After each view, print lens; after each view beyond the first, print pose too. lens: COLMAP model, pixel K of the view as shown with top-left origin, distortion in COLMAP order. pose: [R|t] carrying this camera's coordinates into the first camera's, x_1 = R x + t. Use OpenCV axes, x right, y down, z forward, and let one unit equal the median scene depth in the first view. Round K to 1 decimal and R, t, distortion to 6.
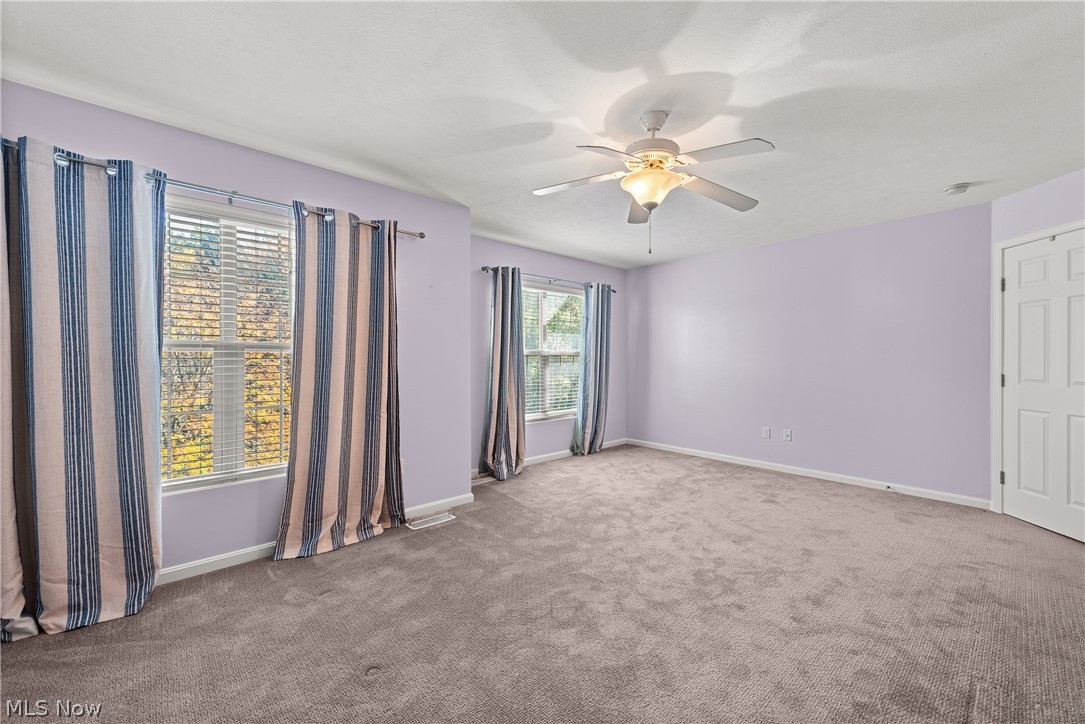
lens RADIAL K [[429.0, 0, 545.8], [0, 429.0, 363.3], [0, 0, 1]] dist [0.011535, -0.002713]
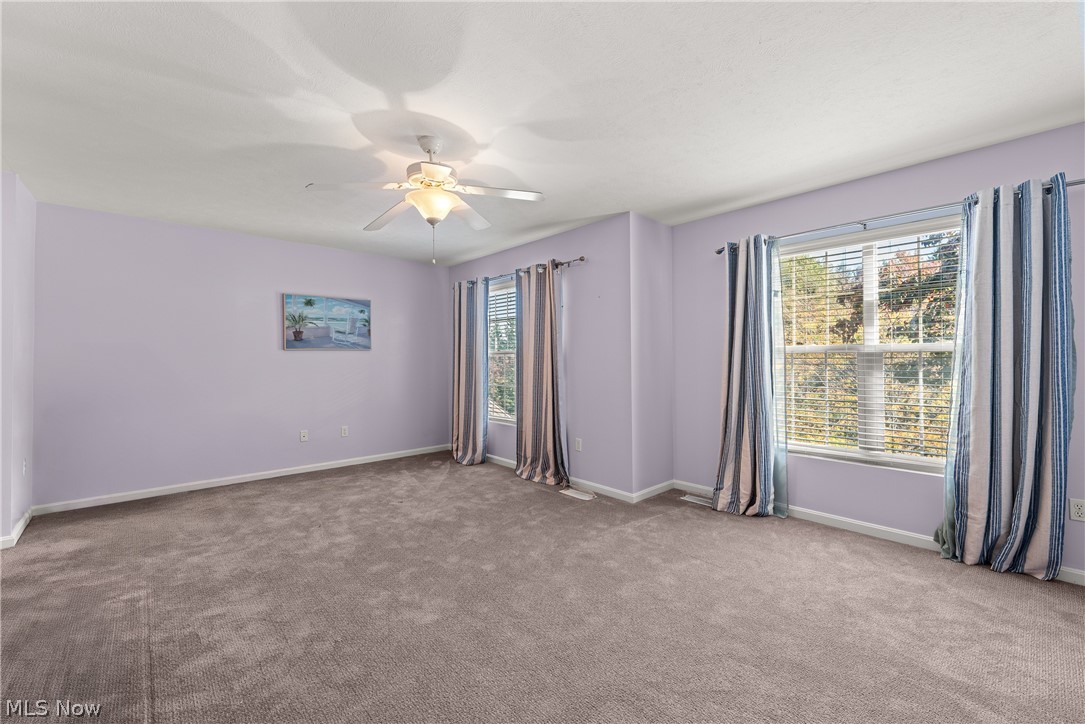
lens RADIAL K [[429.0, 0, 543.6], [0, 429.0, 357.7], [0, 0, 1]] dist [0.011535, -0.002713]
pose [[0.013237, -0.008973, -0.999872, 0.932142], [-0.009474, 0.999914, -0.009099, -0.003917], [0.999868, 0.009593, 0.013151, 0.879065]]
